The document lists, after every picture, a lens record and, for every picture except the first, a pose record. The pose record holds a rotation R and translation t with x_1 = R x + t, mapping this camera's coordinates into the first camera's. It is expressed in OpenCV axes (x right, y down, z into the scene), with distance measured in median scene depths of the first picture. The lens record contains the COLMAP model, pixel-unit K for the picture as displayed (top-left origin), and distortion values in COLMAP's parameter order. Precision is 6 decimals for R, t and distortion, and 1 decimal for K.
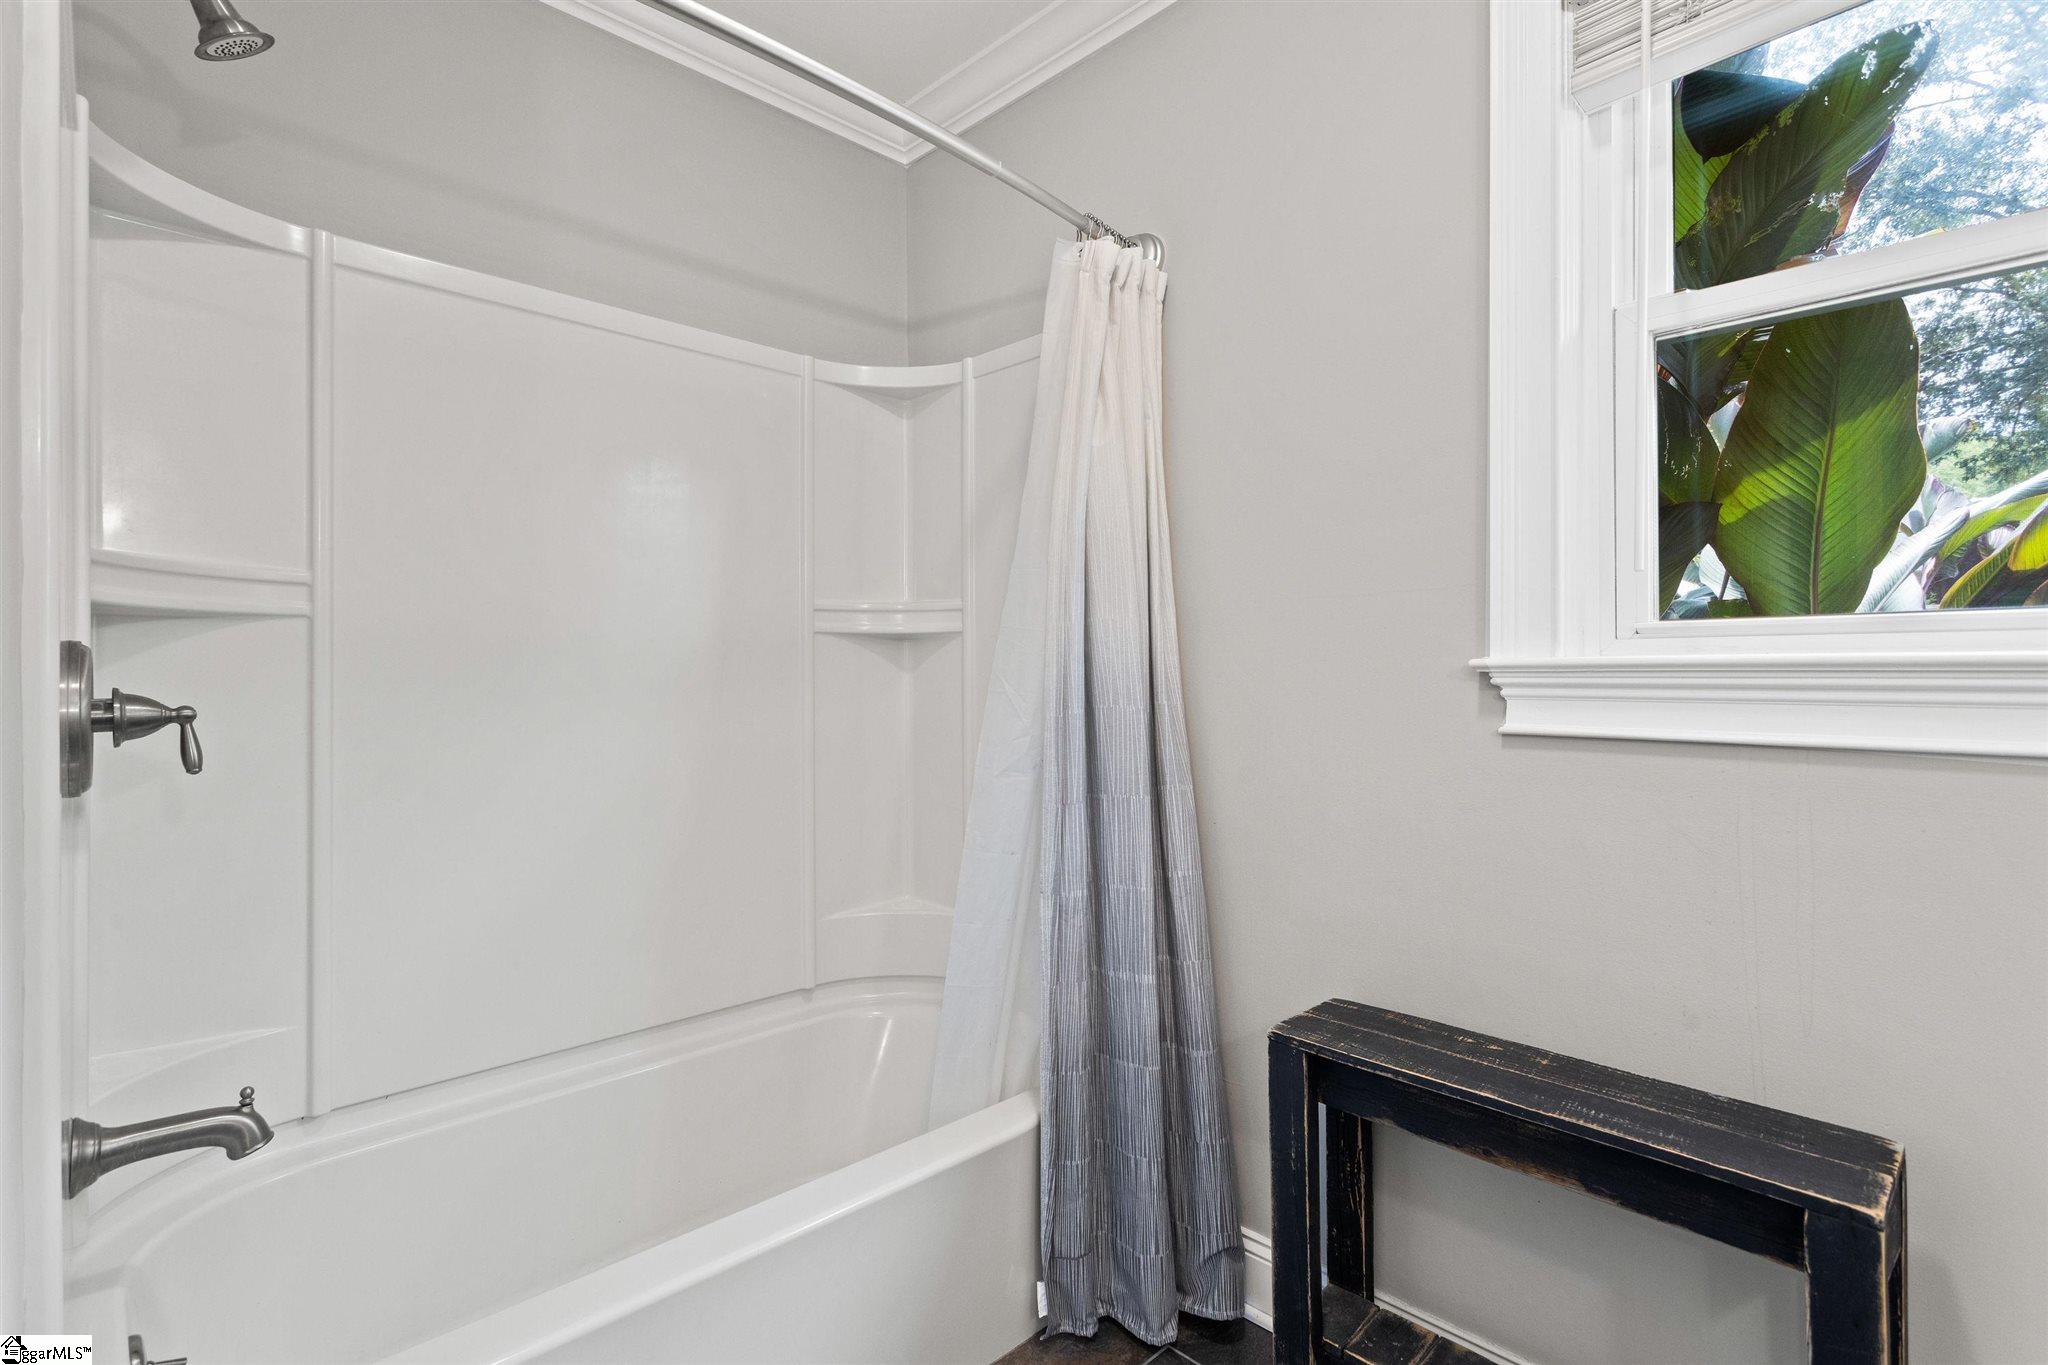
lens RADIAL K [[976.9, 0, 1023.5], [0, 976.9, 679.8], [0, 0, 1]] dist [0.004377, -0.001925]
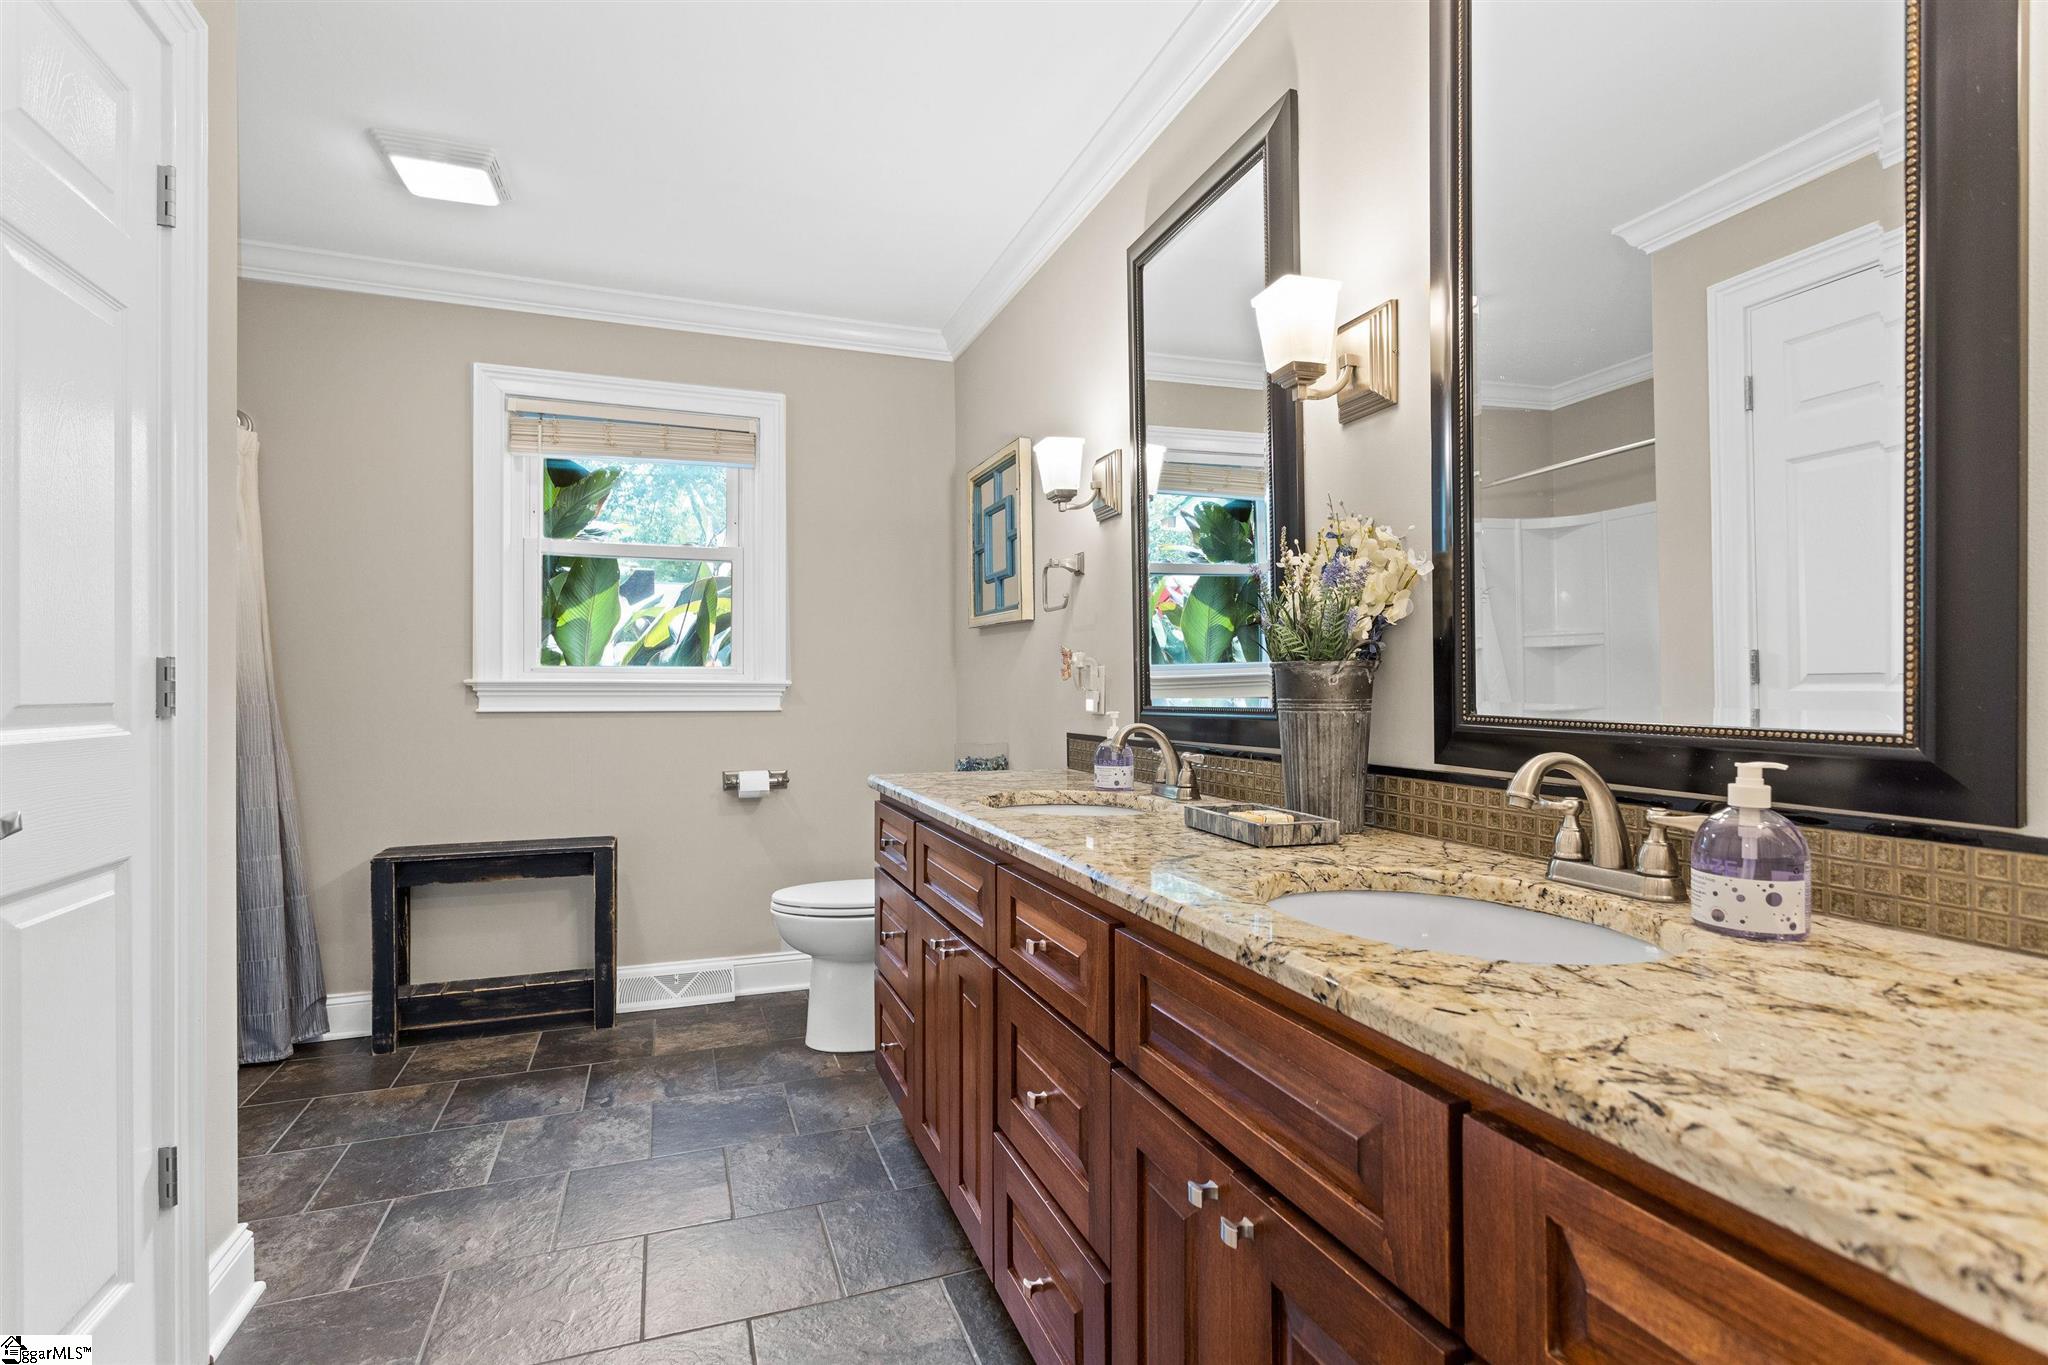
lens RADIAL K [[976.9, 0, 1022.6], [0, 976.9, 684.7], [0, 0, 1]] dist [0.004377, -0.001925]
pose [[0.405623, 0.003989, 0.914032, -1.116854], [-0.001872, 0.999992, -0.003533, -0.003495], [-0.914039, -0.000277, 0.405627, -1.129855]]
